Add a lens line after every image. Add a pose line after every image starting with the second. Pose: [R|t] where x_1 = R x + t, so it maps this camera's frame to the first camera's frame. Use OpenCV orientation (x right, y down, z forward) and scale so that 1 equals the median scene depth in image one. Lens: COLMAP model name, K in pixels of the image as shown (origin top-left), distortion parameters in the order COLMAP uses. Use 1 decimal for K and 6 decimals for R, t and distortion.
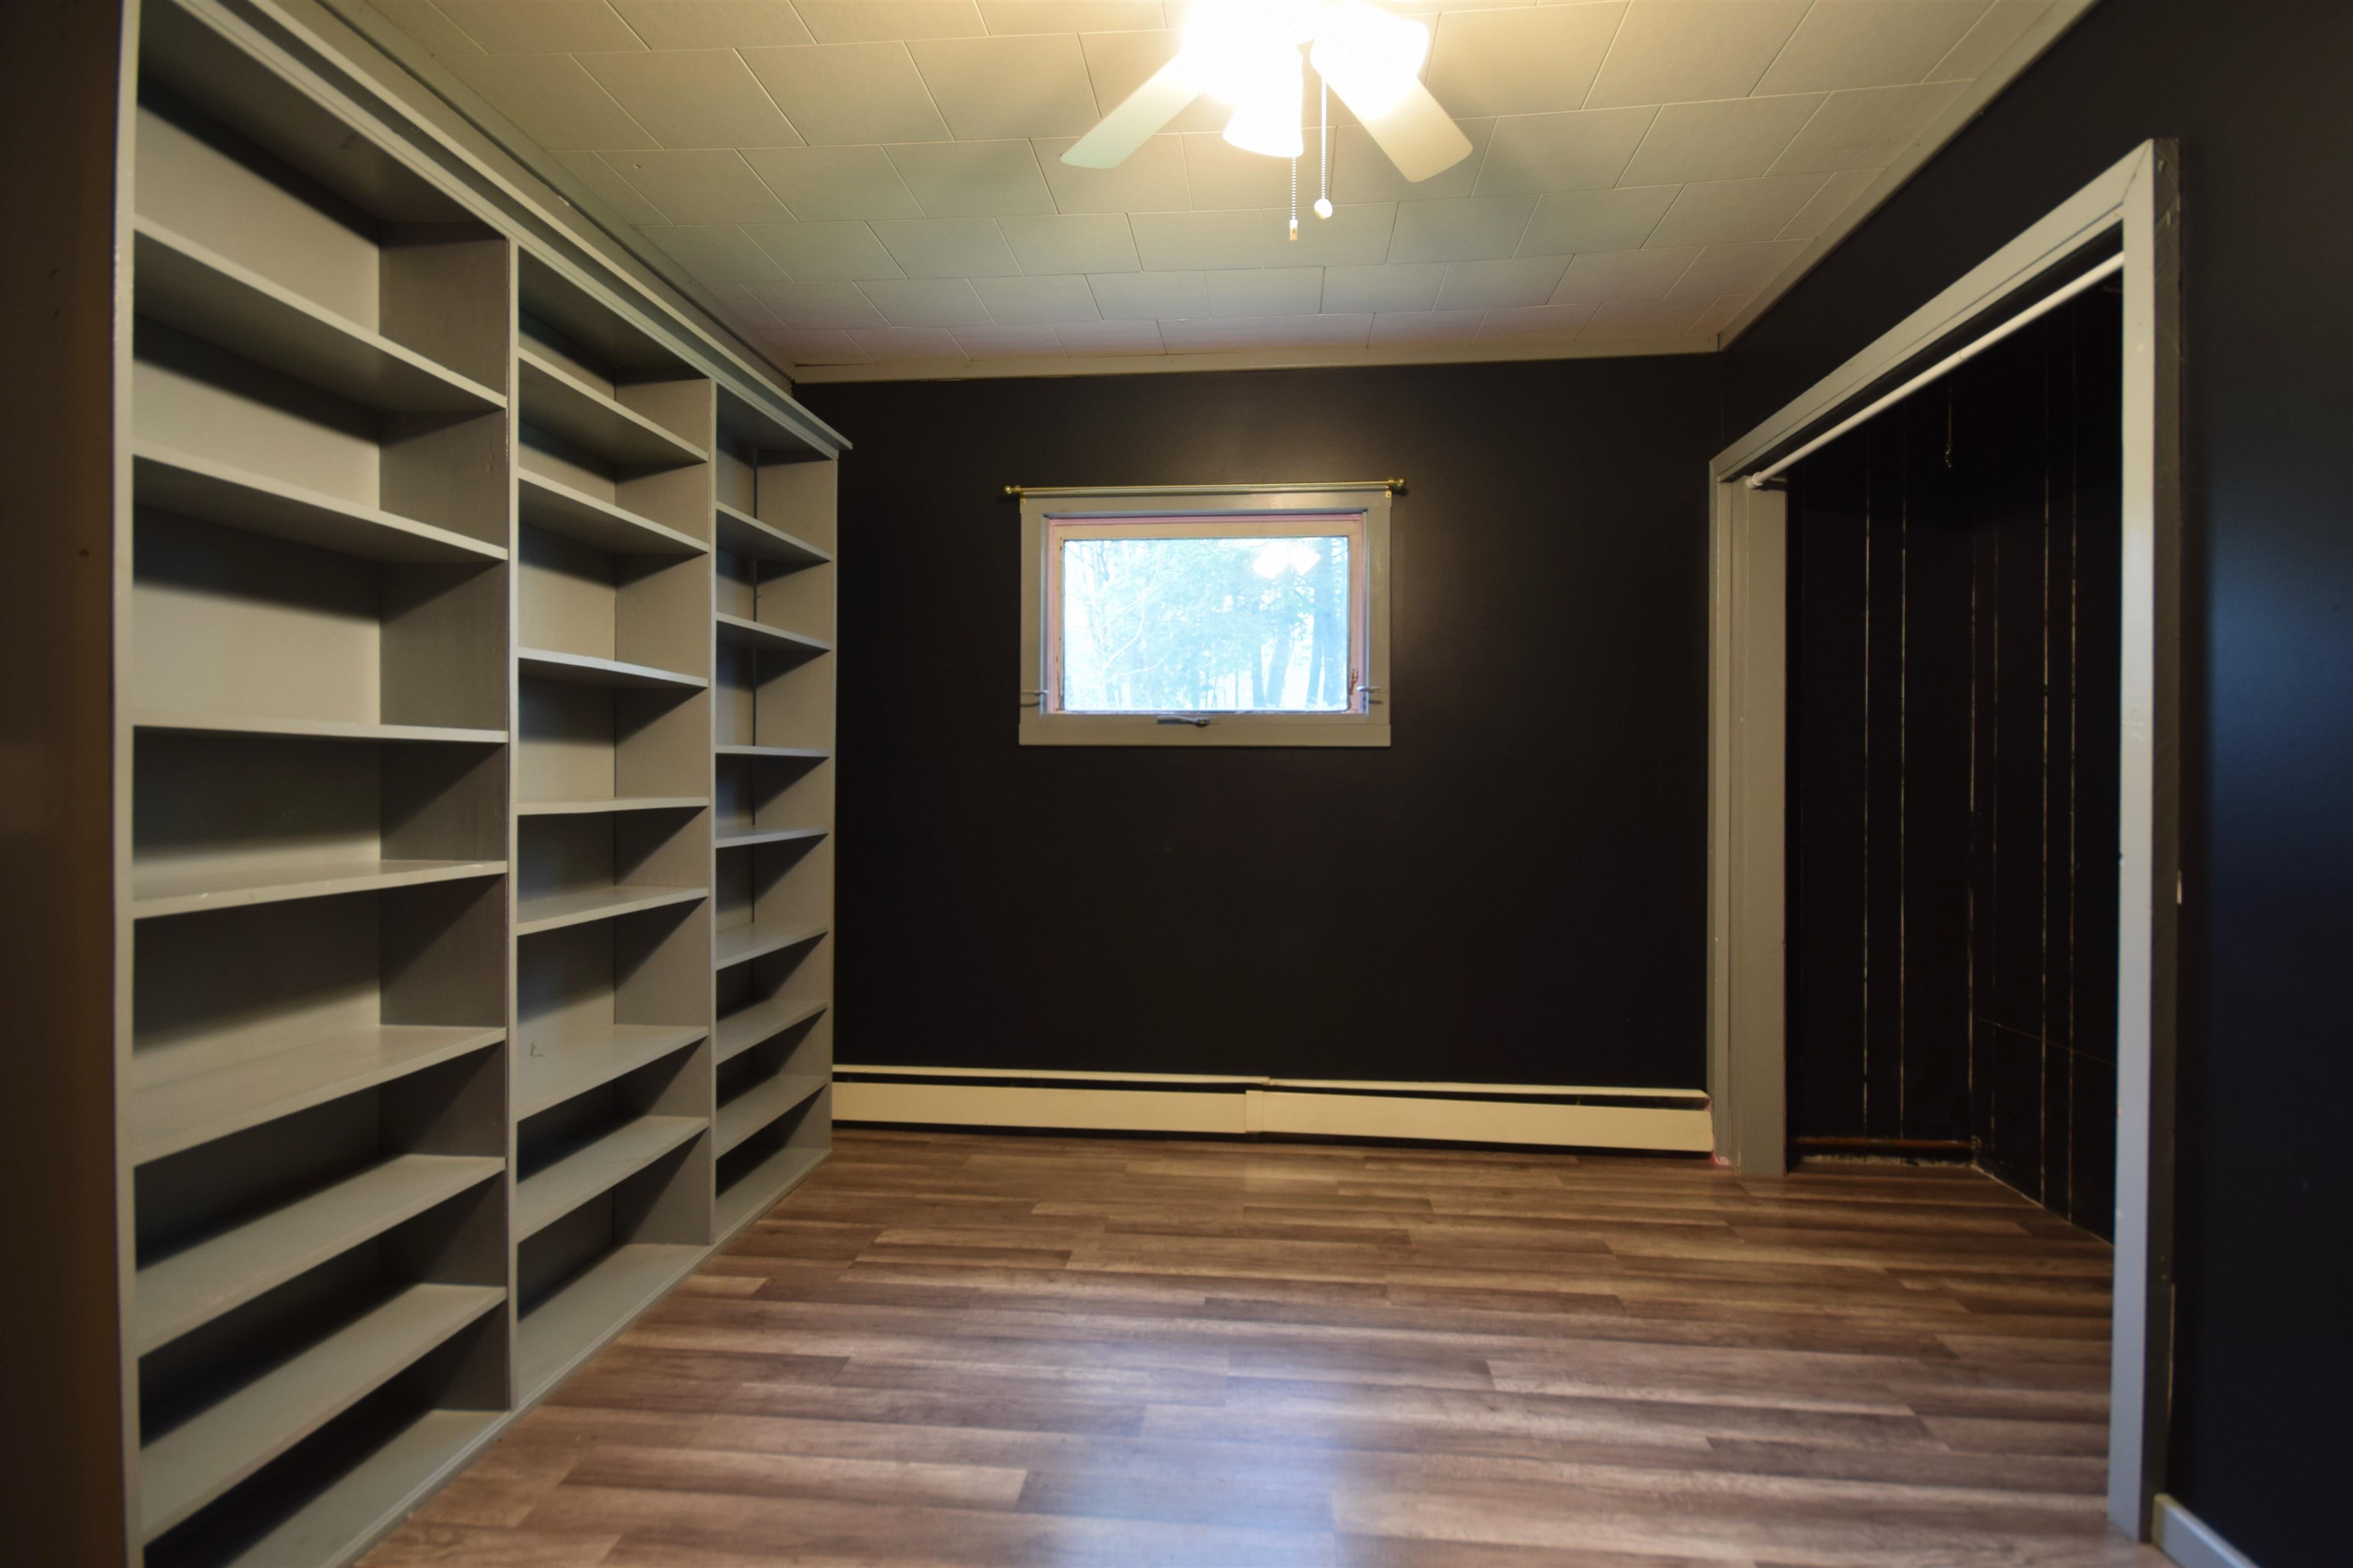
lens RADIAL K [[1088.4, 0, 1175.5], [0, 1088.4, 778.1], [0, 0, 1]] dist [0.015497, -0.013611]
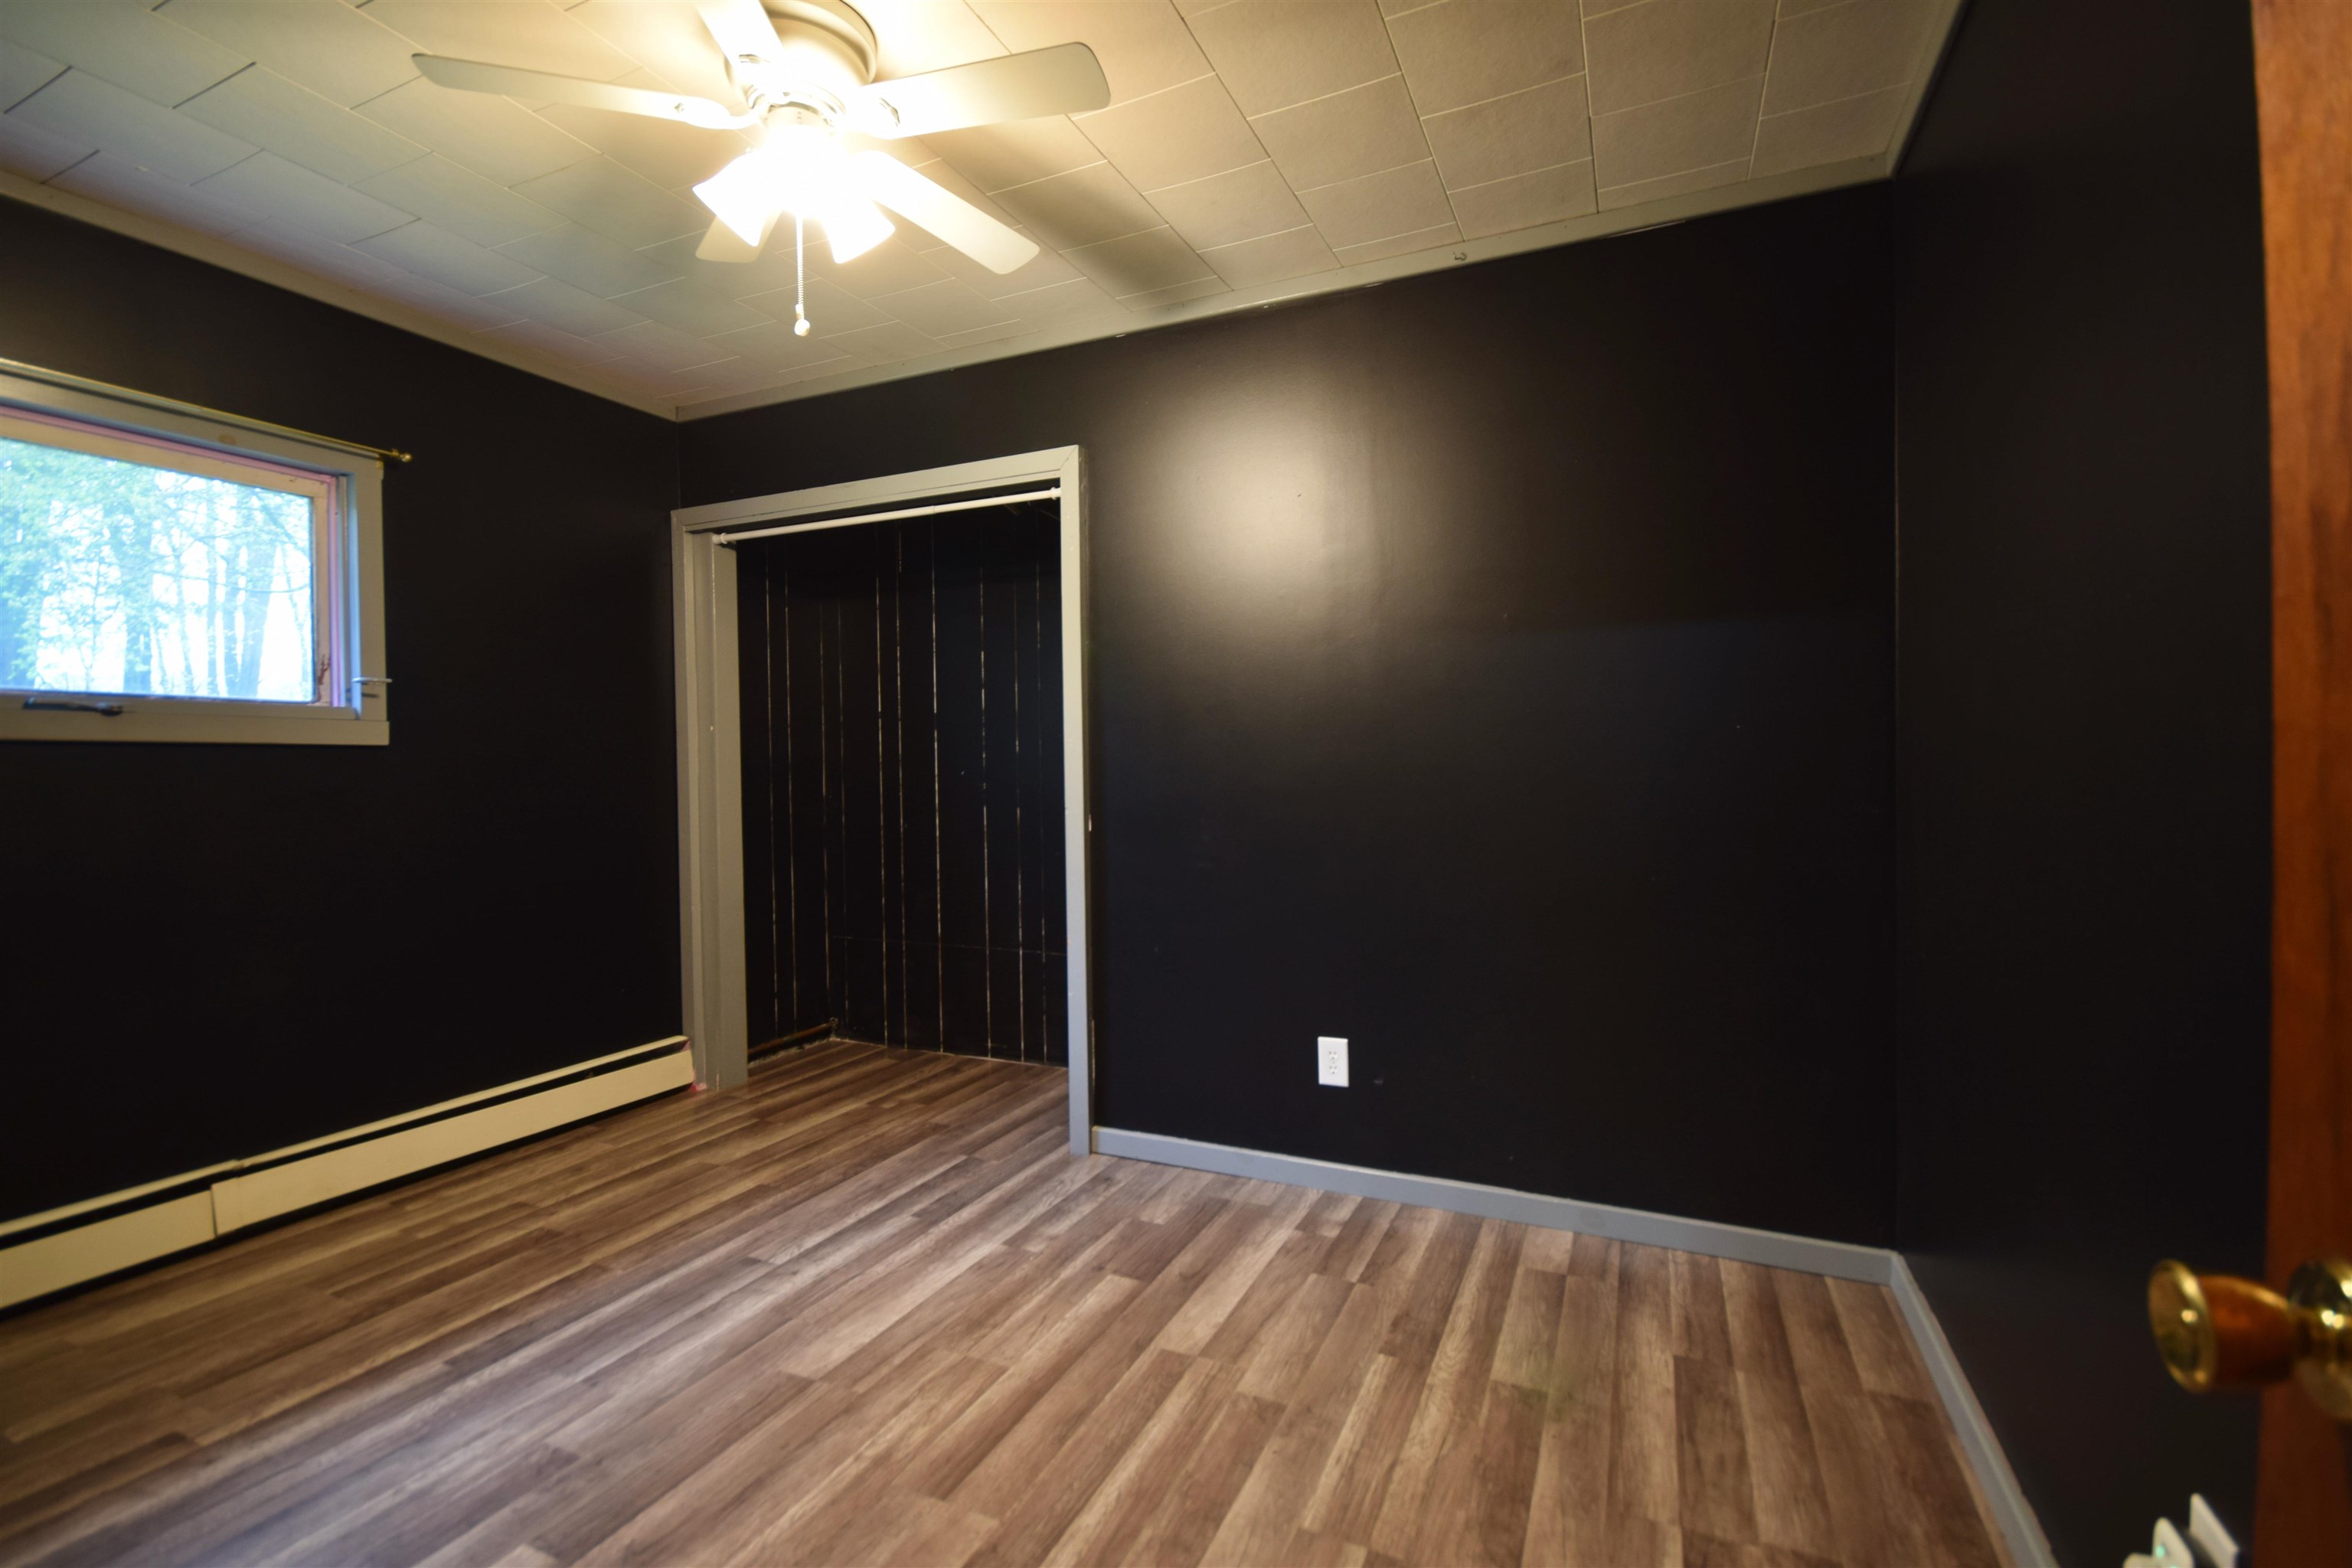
lens RADIAL K [[1027.1, 0, 1168.0], [0, 1027.1, 780.0], [0, 0, 1]] dist [0.017708, -0.015929]
pose [[0.338265, -0.019013, 0.940859, -0.501100], [0.017467, 0.999750, 0.013923, -0.001448], [-0.940889, 0.011725, 0.338512, 0.135747]]
